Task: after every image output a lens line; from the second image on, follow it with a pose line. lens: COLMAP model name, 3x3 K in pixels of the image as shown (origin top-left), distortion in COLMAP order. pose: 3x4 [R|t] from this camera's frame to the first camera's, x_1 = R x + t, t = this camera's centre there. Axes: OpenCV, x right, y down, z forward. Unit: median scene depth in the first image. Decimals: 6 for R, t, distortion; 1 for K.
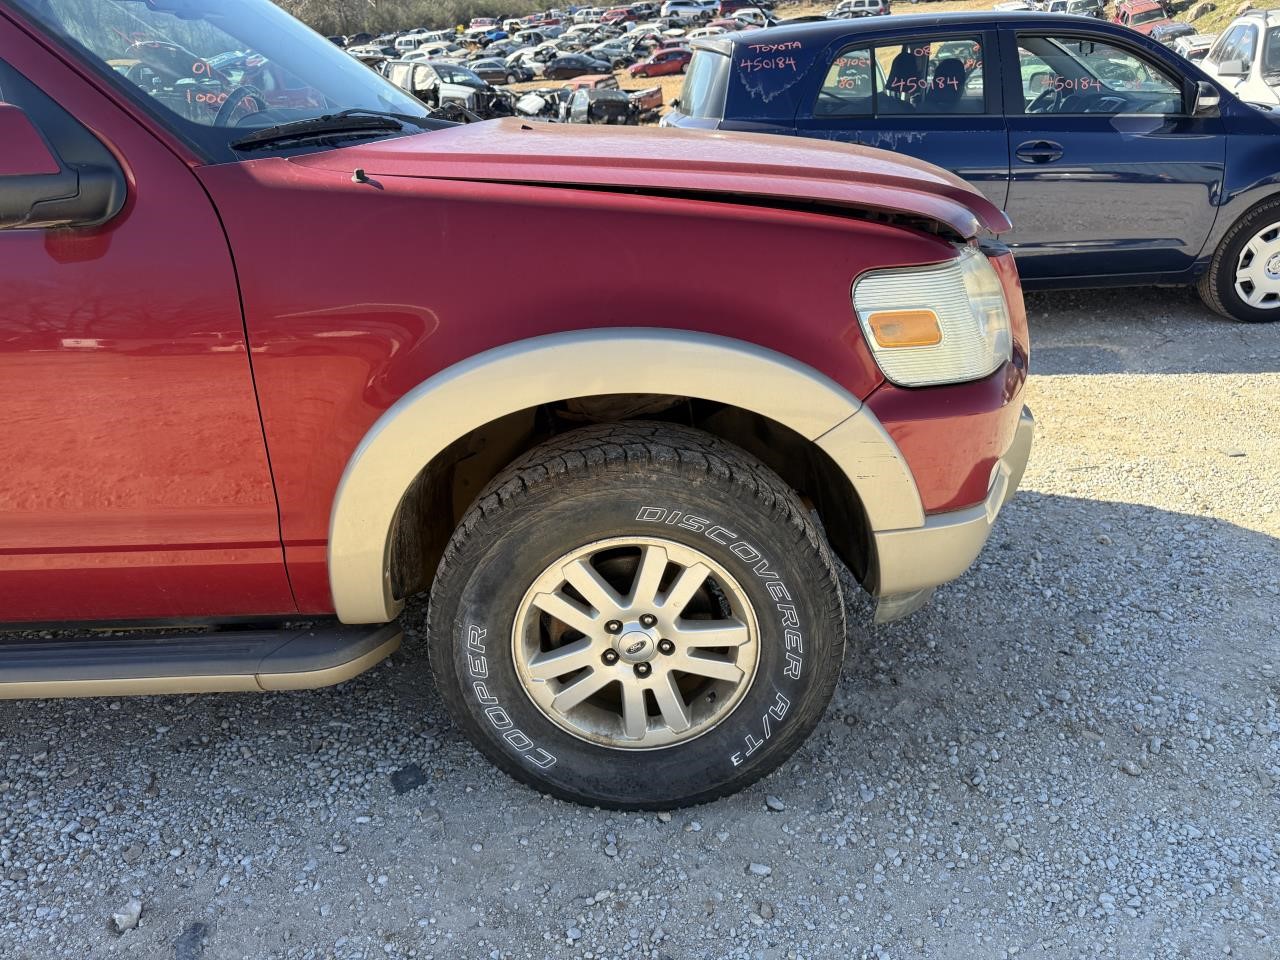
lens RADIAL K [[931.1, 0, 640.0], [0, 931.1, 480.0], [0, 0, 1]] dist [0.055079, -0.049851]
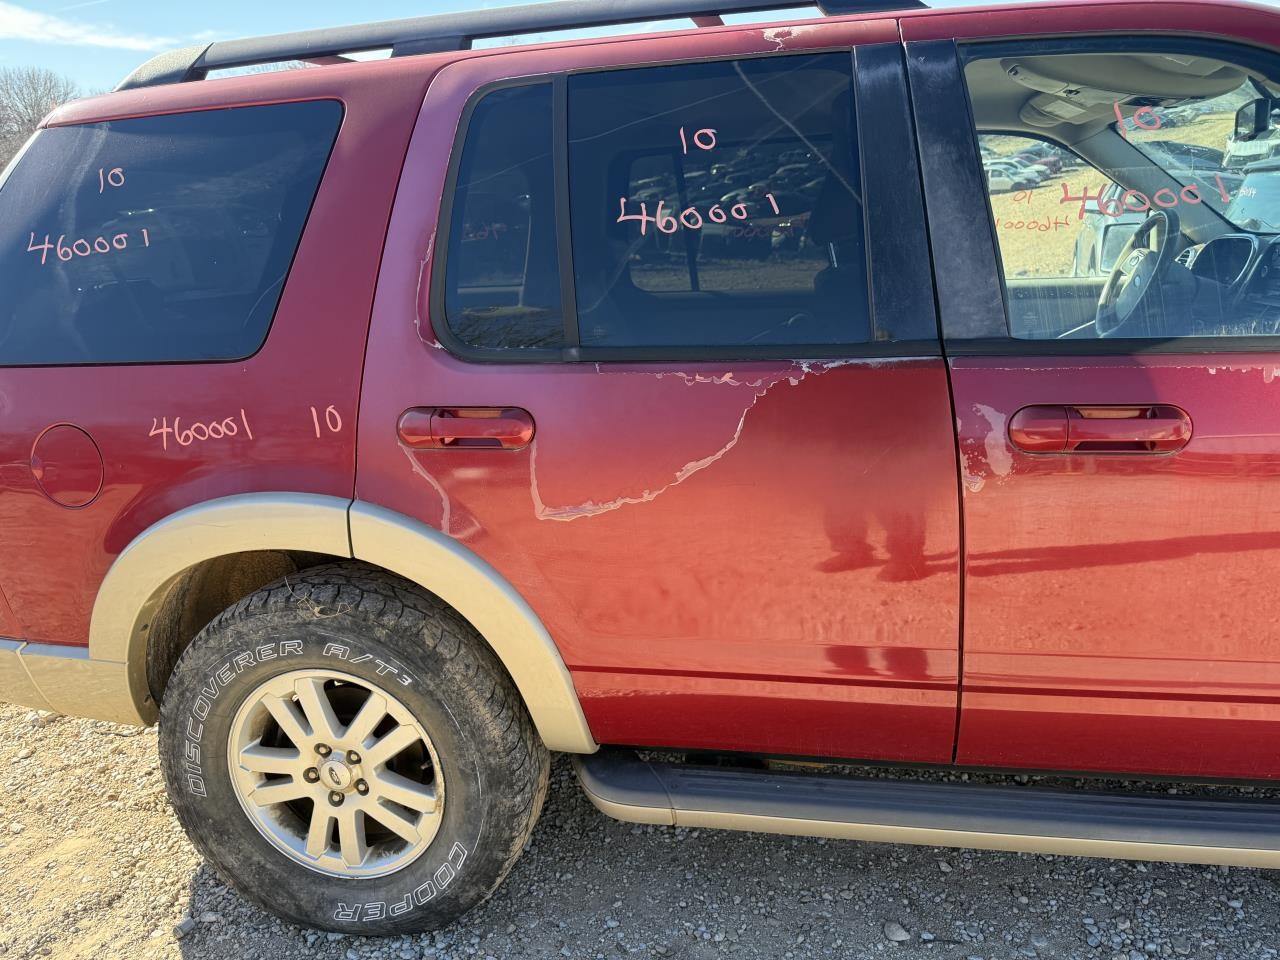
lens RADIAL K [[931.1, 0, 640.0], [0, 931.1, 480.0], [0, 0, 1]] dist [0.055079, -0.049851]
pose [[0.982457, 0.017982, -0.185619, -0.403396], [-0.041801, 0.991248, -0.125221, 0.002486], [0.181743, 0.130784, 0.974610, -0.012051]]
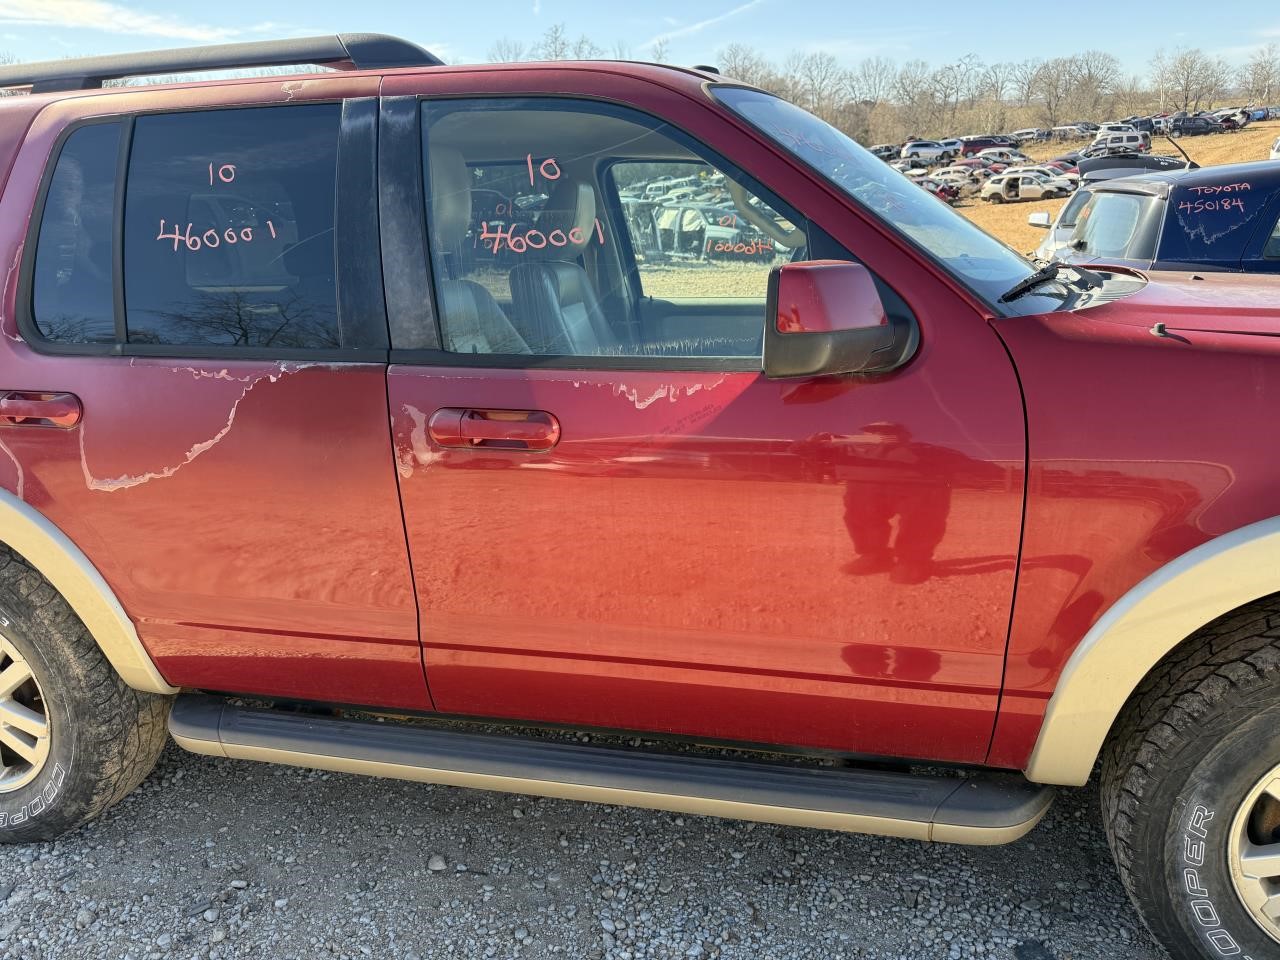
lens RADIAL K [[931.4, 0, 617.3], [0, 931.4, 477.8], [0, 0, 1]] dist [0.050601, -0.047403]
pose [[0.968919, 0.056393, -0.240864, -0.200912], [-0.087864, 0.988636, -0.121981, 0.000722], [0.231248, 0.139353, 0.962863, -0.023606]]
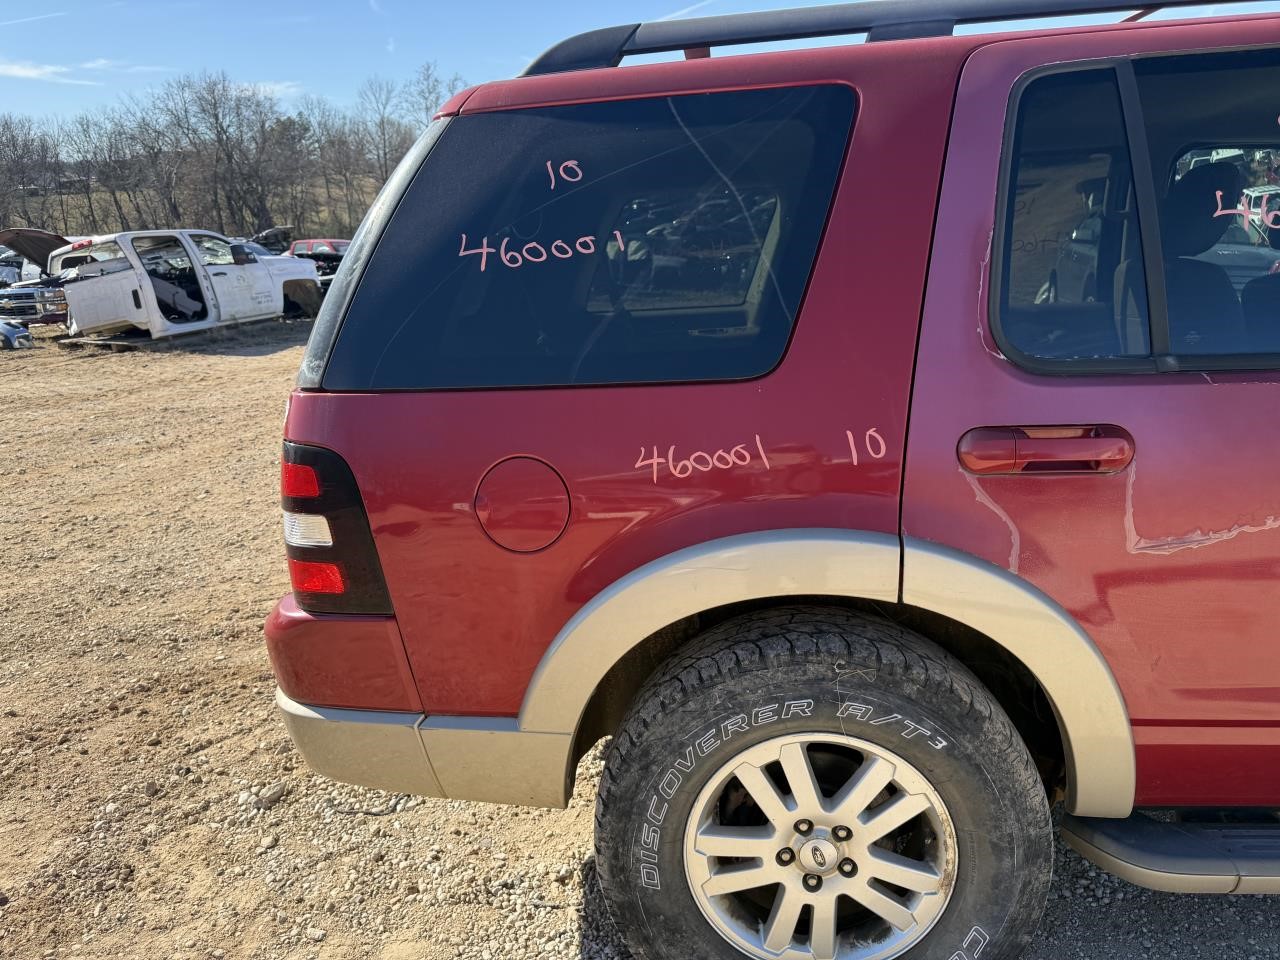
lens RADIAL K [[916.0, 0, 664.3], [0, 916.0, 471.5], [0, 0, 1]] dist [0.146982, -0.248441]
pose [[0.996916, -0.008383, -0.078029, -0.611252], [-0.004745, 0.986021, -0.166556, 0.000597], [0.078334, 0.166413, 0.982940, 0.003493]]
